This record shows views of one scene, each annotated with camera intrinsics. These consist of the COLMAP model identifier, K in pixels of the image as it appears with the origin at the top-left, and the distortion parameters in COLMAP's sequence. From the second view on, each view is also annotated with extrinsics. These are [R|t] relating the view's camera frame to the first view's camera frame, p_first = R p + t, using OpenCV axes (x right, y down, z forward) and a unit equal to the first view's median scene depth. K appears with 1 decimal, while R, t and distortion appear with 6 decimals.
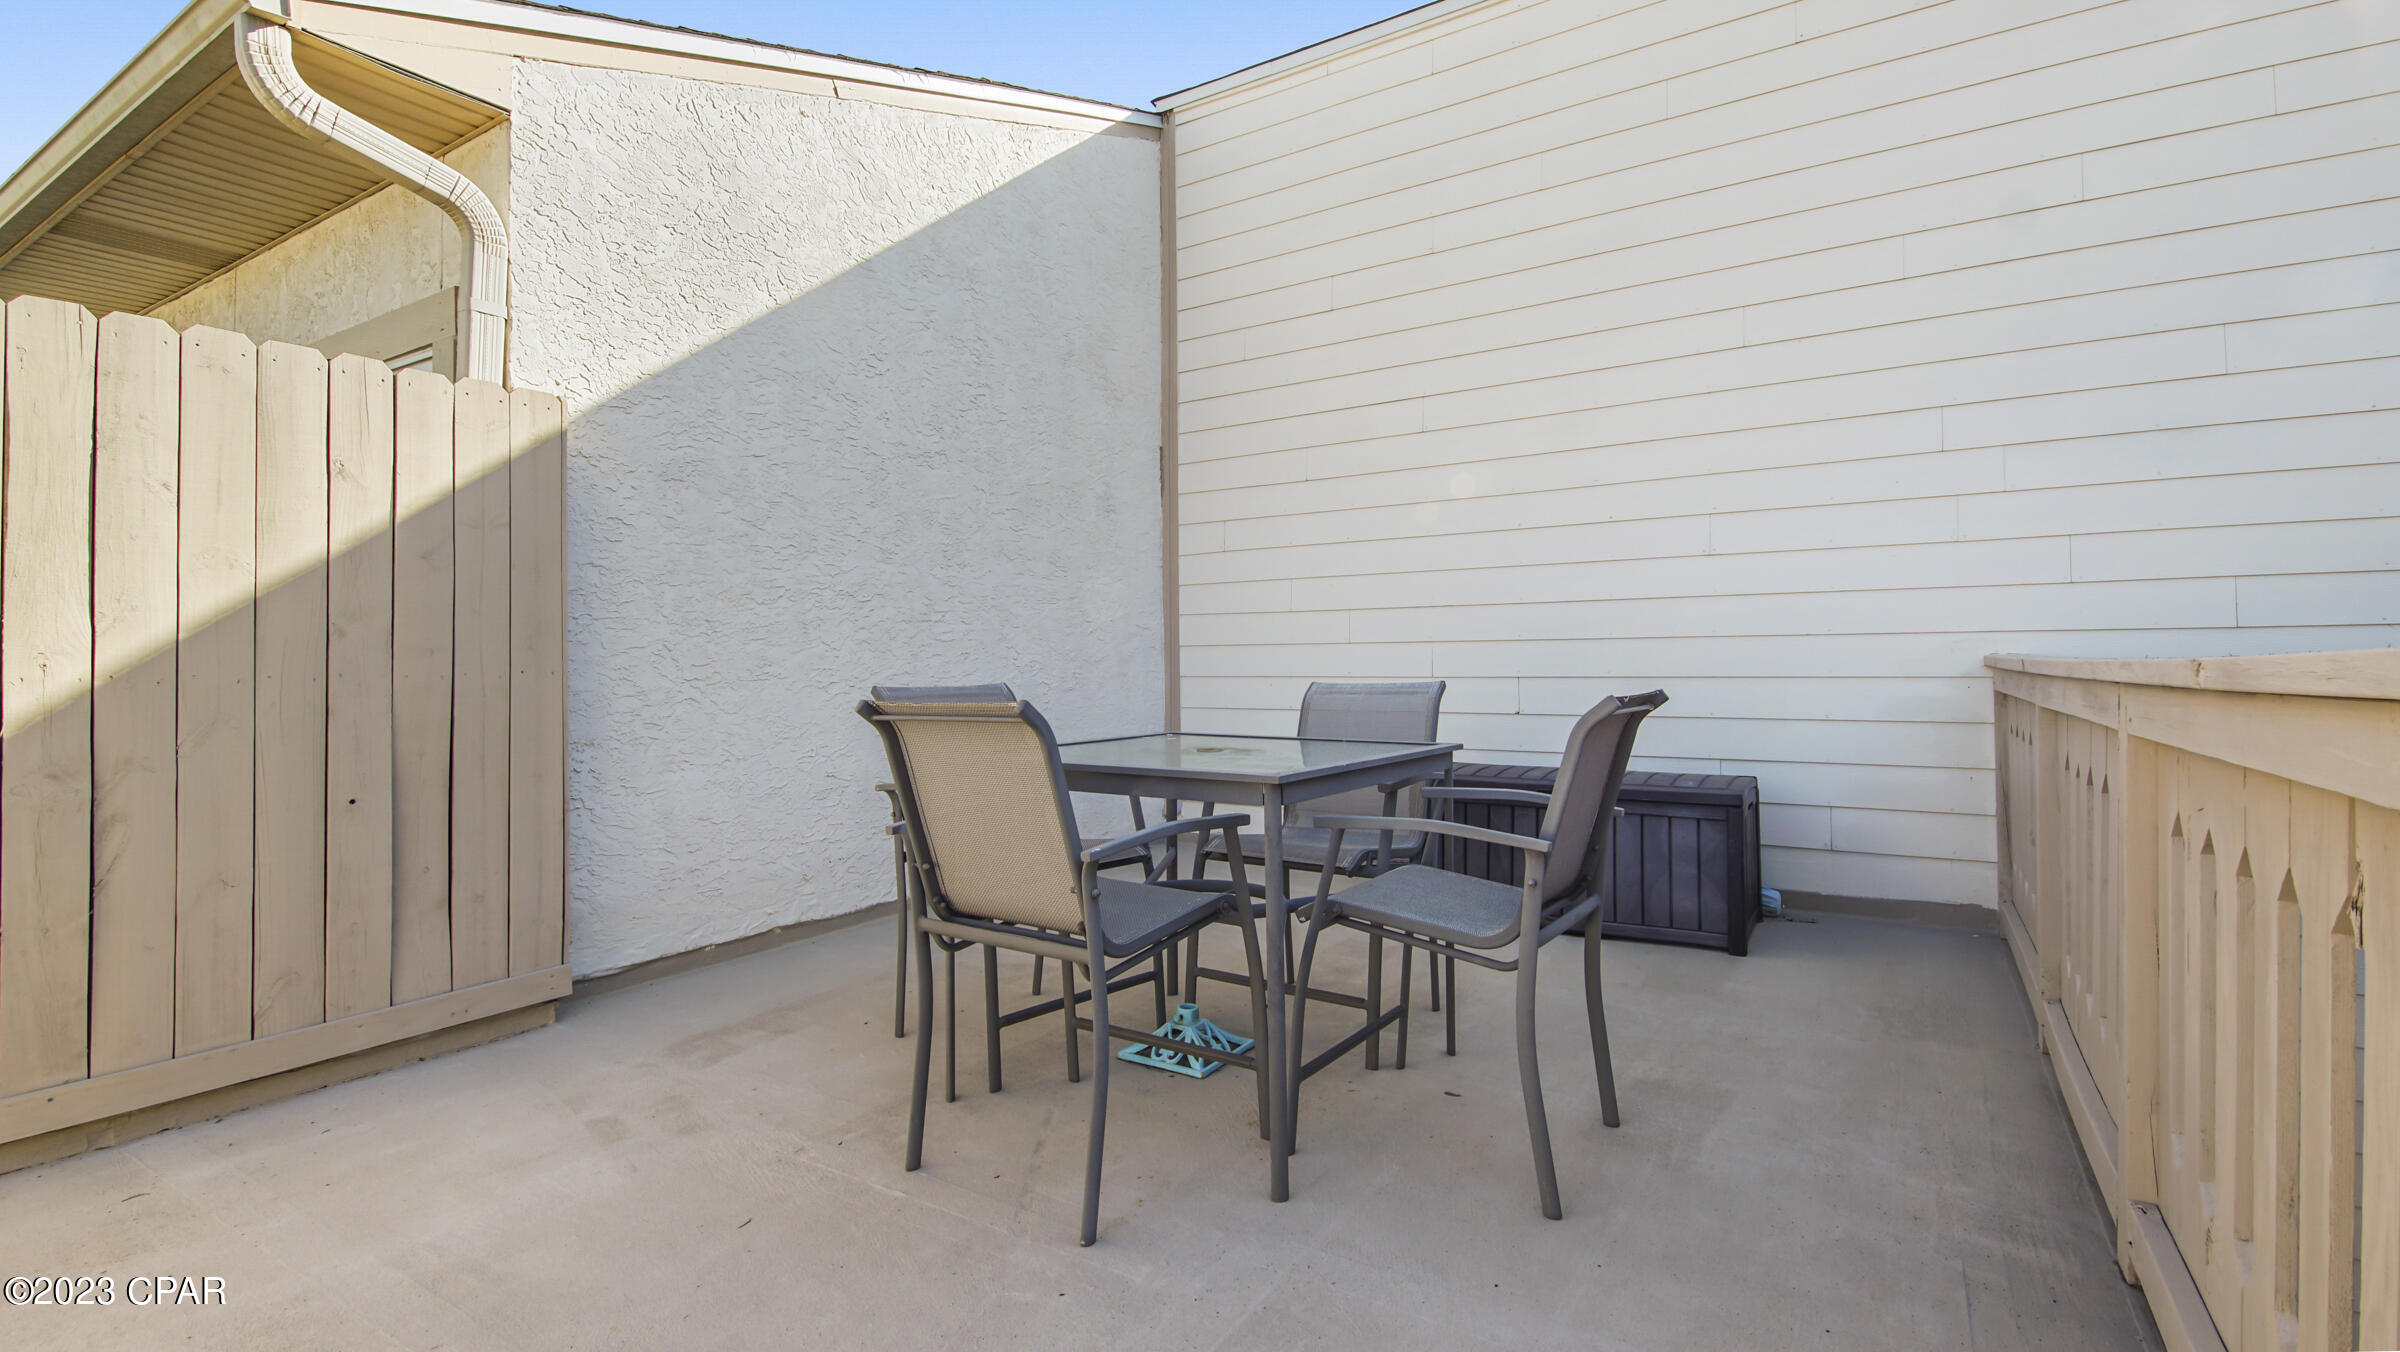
lens RADIAL K [[1075.5, 0, 1207.9], [0, 1075.5, 653.8], [0, 0, 1]] dist [0.017137, -0.007321]
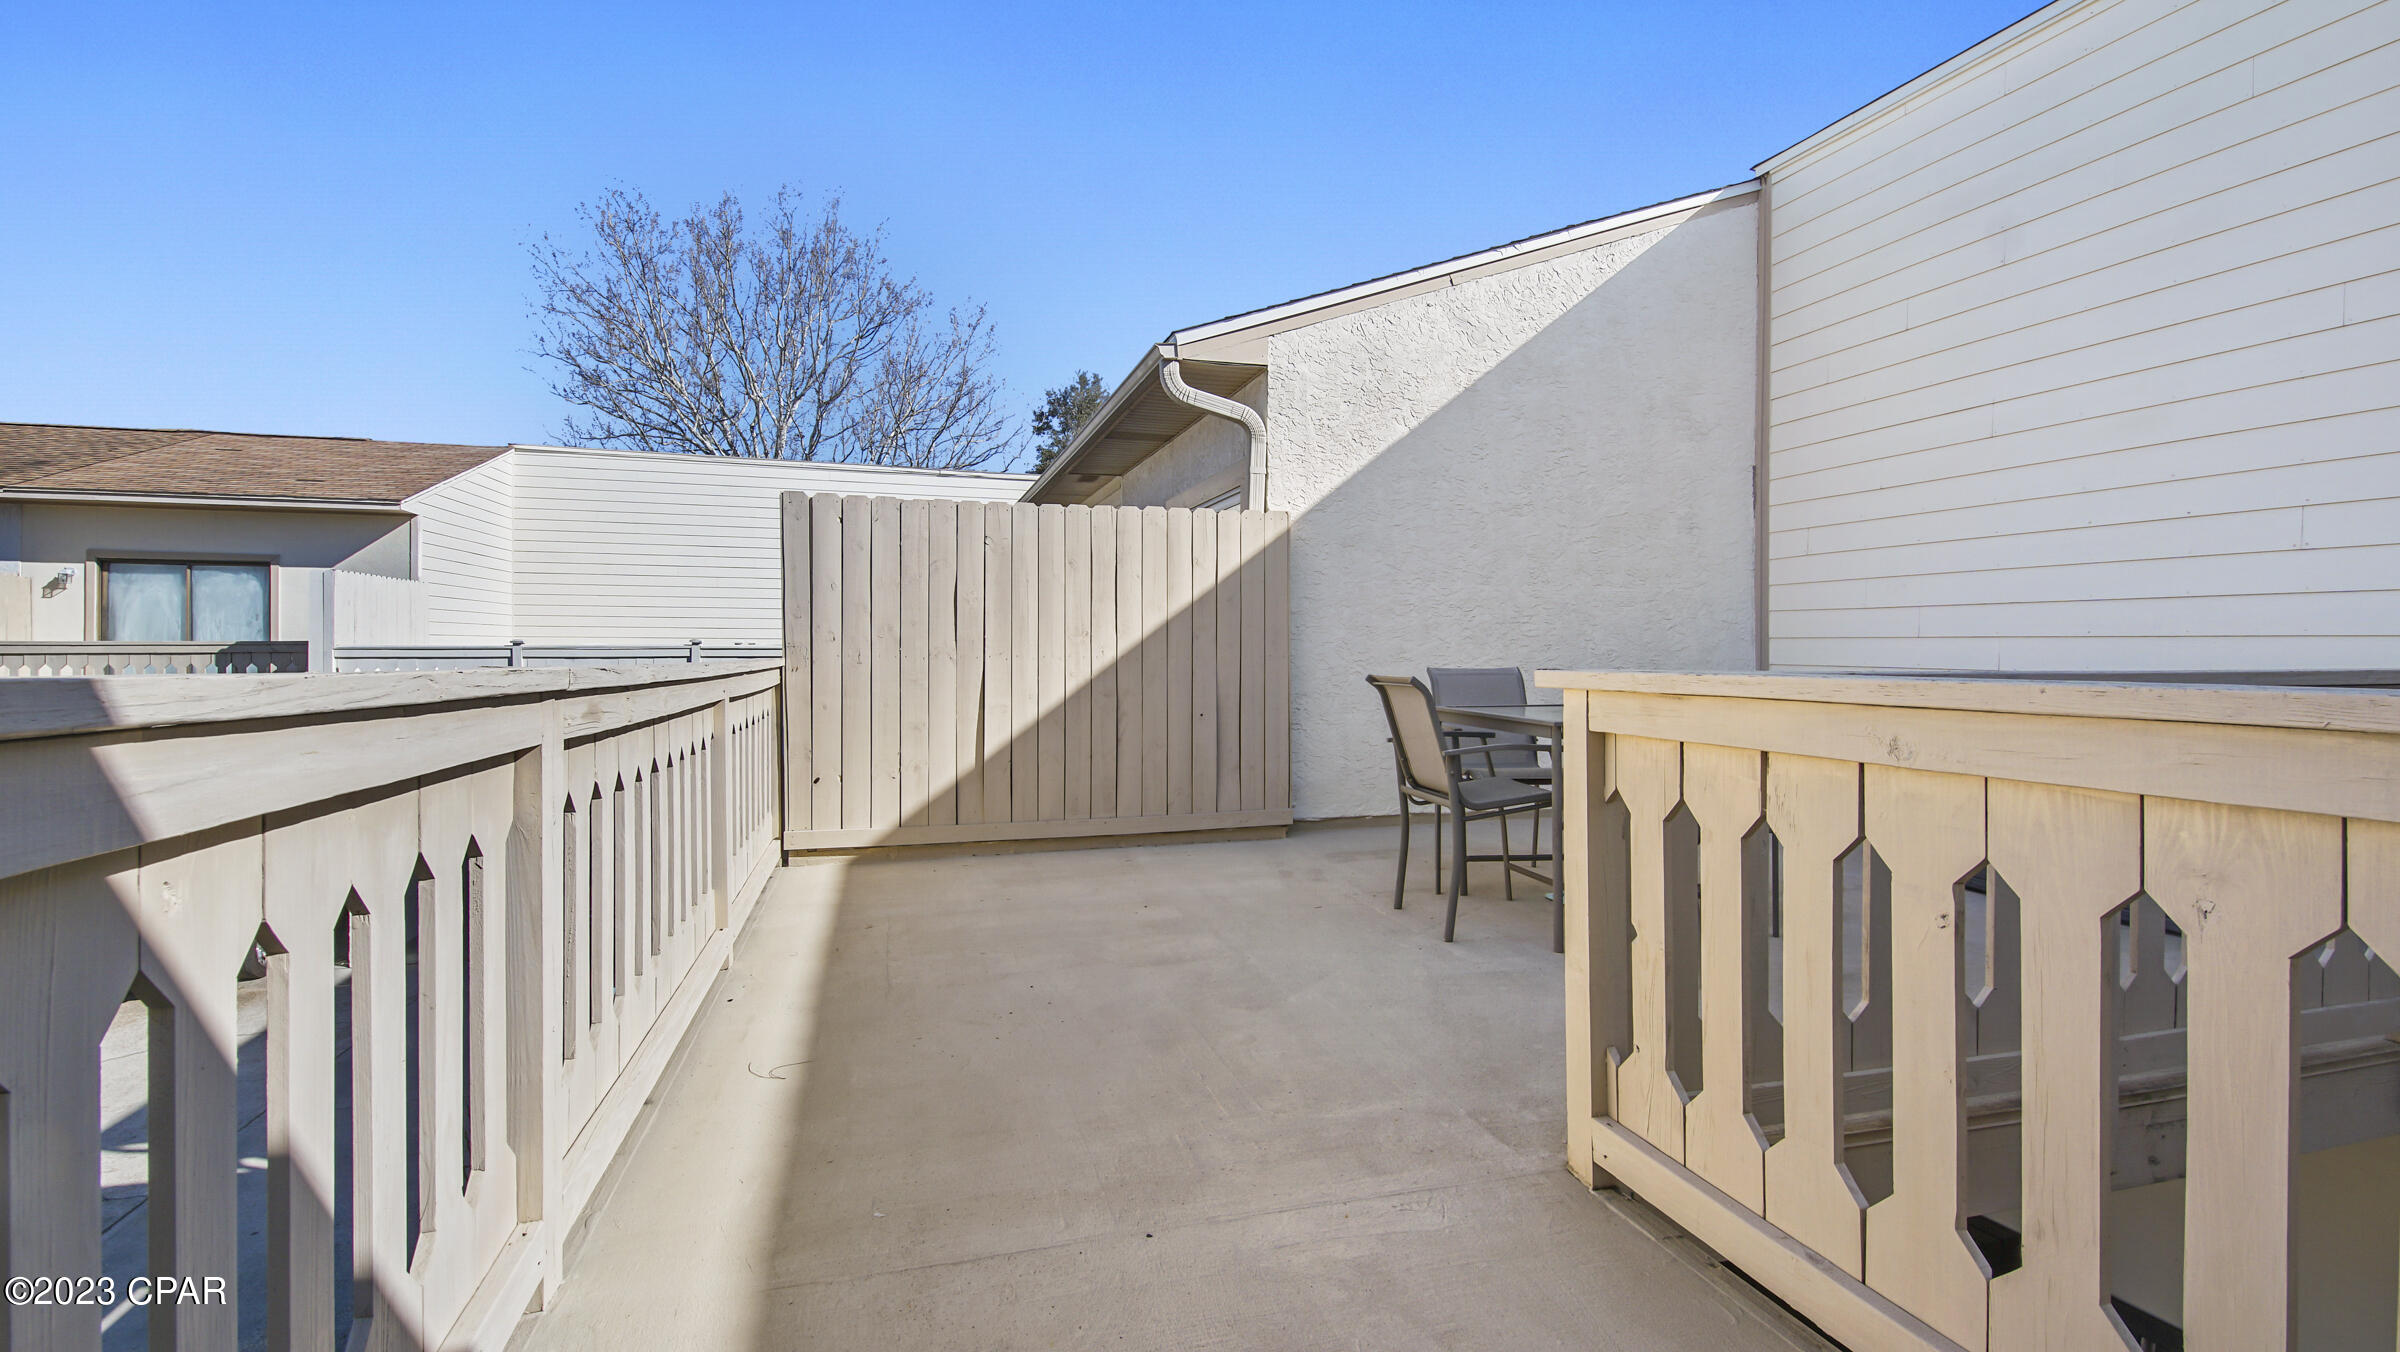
lens RADIAL K [[1075.5, 0, 1202.0], [0, 1075.5, 660.2], [0, 0, 1]] dist [0.017137, -0.007321]
pose [[0.744659, 0.020253, -0.667138, 0.456595], [-0.000309, 0.999550, 0.030000, -0.026566], [0.667445, -0.022133, 0.744330, -0.422588]]
